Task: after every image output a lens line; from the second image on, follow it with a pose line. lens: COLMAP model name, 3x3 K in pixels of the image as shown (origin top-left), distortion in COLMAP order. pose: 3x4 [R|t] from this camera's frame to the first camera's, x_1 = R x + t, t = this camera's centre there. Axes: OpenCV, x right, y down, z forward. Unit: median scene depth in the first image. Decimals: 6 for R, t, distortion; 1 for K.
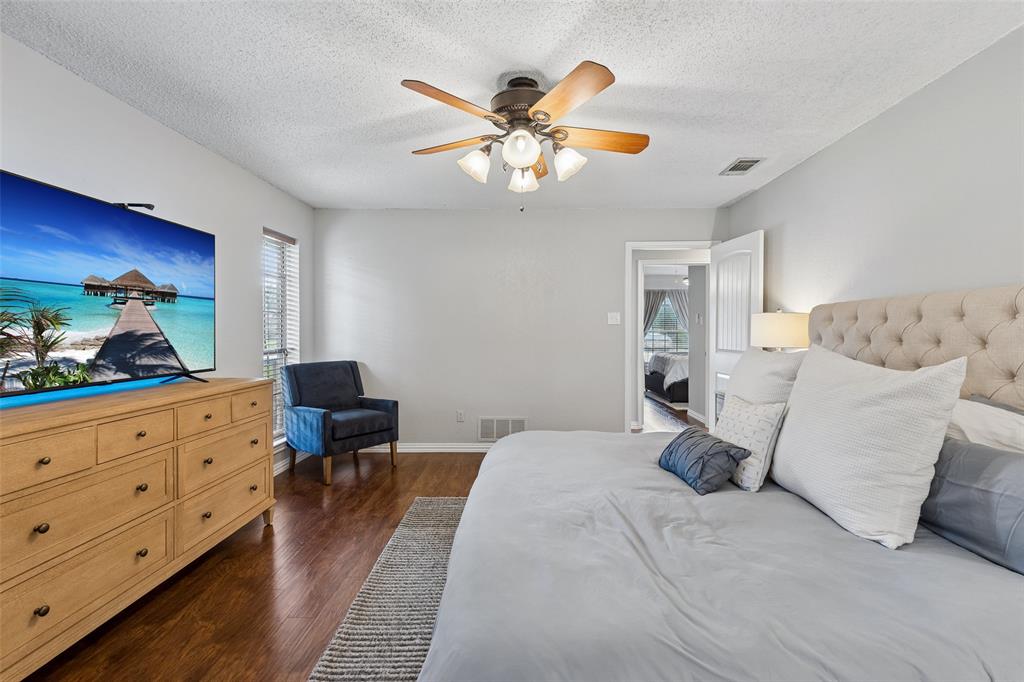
lens RADIAL K [[472.1, 0, 517.6], [0, 472.1, 333.8], [0, 0, 1]] dist [-0.005496, -0.000251]
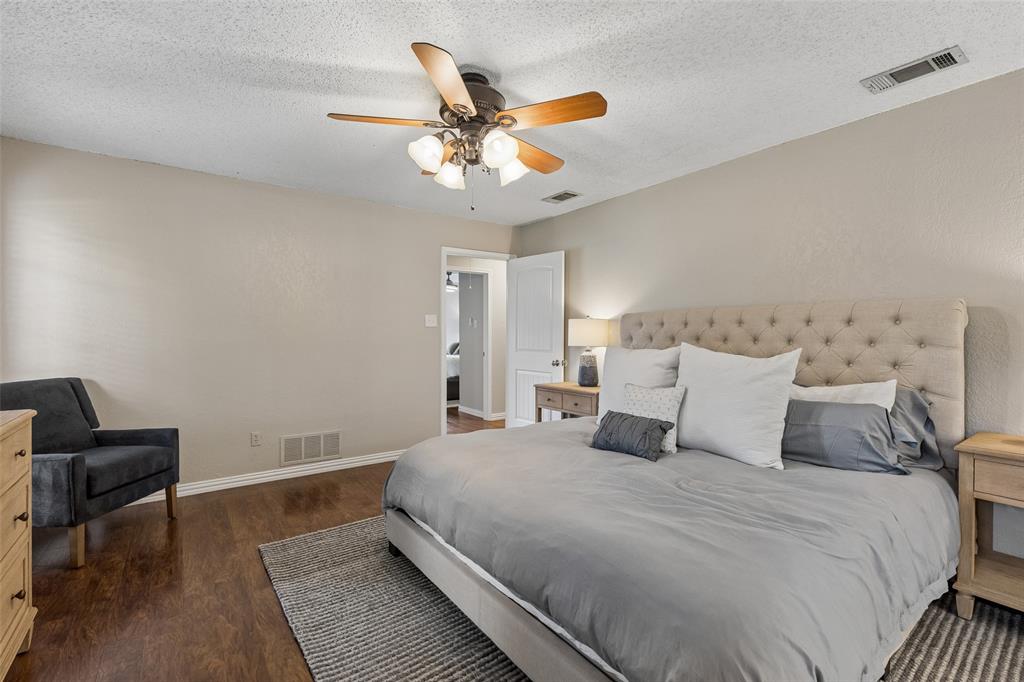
lens RADIAL K [[465.9, 0, 534.2], [0, 465.9, 335.7], [0, 0, 1]] dist [-0.000801, -0.000371]
pose [[0.786934, -0.001561, 0.617035, -0.302056], [0.003200, 0.999994, -0.001551, 0.001601], [-0.617029, 0.003195, 0.786934, 0.101034]]
